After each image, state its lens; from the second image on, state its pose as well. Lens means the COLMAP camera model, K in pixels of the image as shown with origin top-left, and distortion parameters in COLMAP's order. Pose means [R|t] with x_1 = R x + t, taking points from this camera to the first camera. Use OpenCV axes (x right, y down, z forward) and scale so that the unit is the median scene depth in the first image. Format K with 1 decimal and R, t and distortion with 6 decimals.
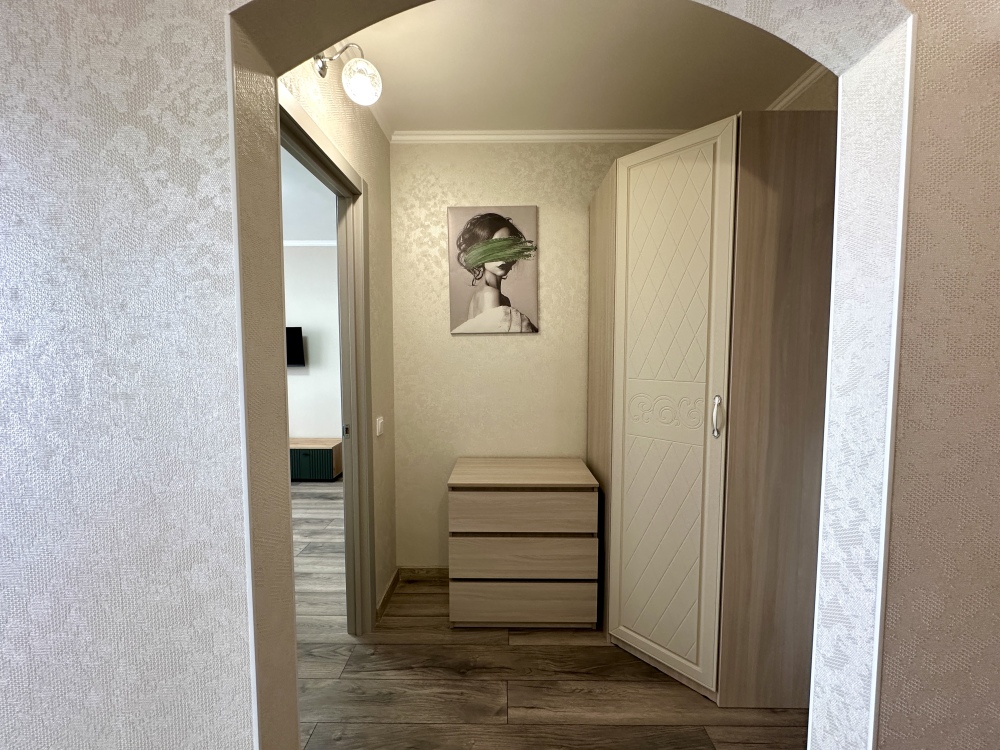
lens RADIAL K [[399.5, 0, 499.9], [0, 399.5, 373.7], [0, 0, 1]] dist [-0.003060, 0.001017]
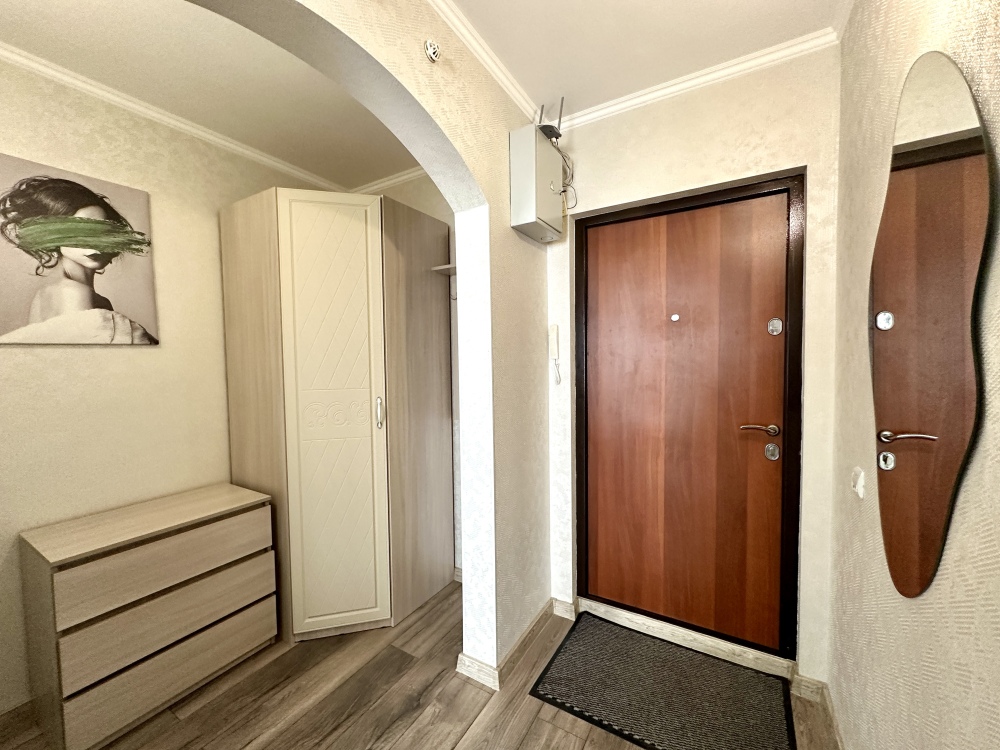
lens RADIAL K [[399.5, 0, 498.3], [0, 399.5, 371.6], [0, 0, 1]] dist [-0.003060, 0.001017]
pose [[0.506423, -0.035020, 0.861574, -0.315948], [0.063206, 0.997995, 0.003414, -0.007922], [-0.859966, 0.052728, 0.507621, -0.029367]]
